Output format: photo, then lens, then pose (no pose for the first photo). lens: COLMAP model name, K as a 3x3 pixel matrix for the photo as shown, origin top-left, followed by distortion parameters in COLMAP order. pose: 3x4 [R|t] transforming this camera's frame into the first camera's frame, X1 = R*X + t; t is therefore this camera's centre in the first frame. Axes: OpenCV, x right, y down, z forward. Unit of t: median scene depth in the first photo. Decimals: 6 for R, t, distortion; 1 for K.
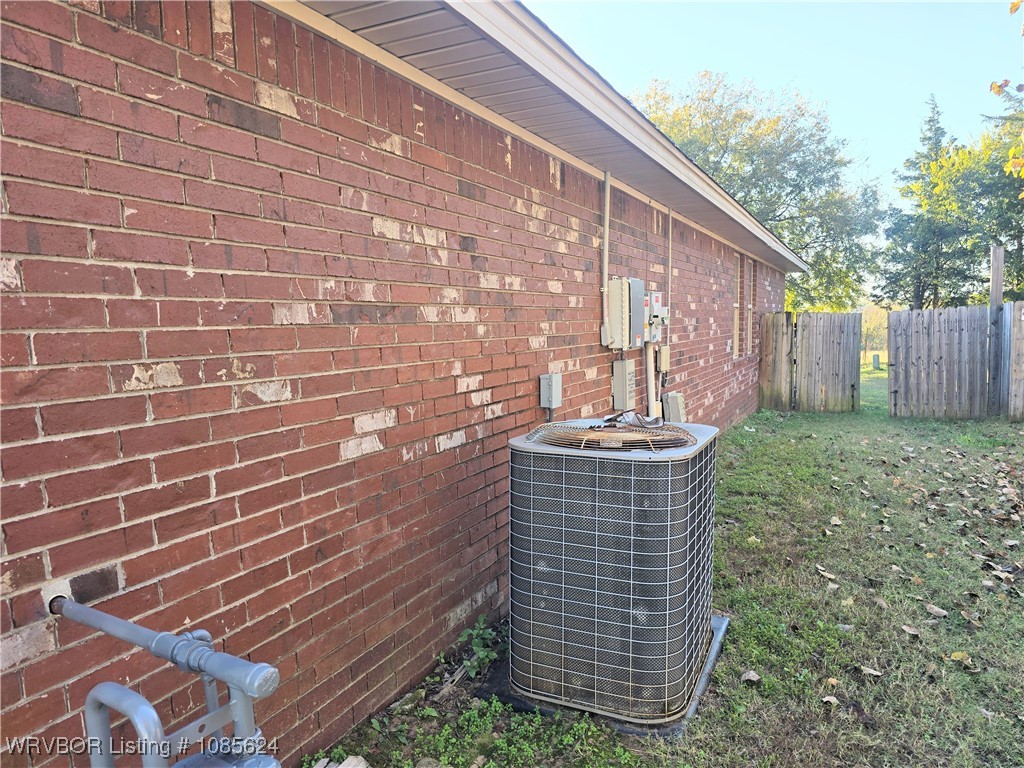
lens RADIAL K [[691.3, 0, 511.0], [0, 691.3, 388.4], [0, 0, 1]] dist [0.061404, 0.001849]
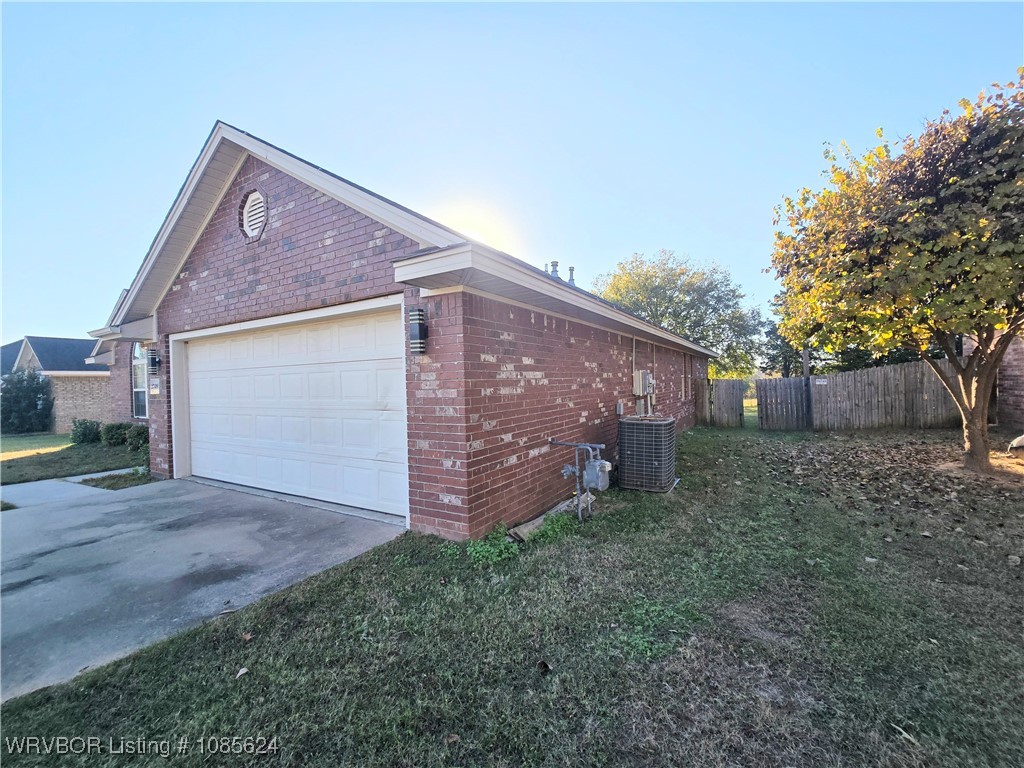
lens RADIAL K [[413.4, 0, 513.4], [0, 413.4, 379.9], [0, 0, 1]] dist [0.001987, 0.000124]
pose [[0.996573, 0.003751, -0.082630, -0.080950], [-0.011475, 0.995582, -0.093197, 0.016101], [0.081916, 0.093826, 0.992213, -0.271137]]
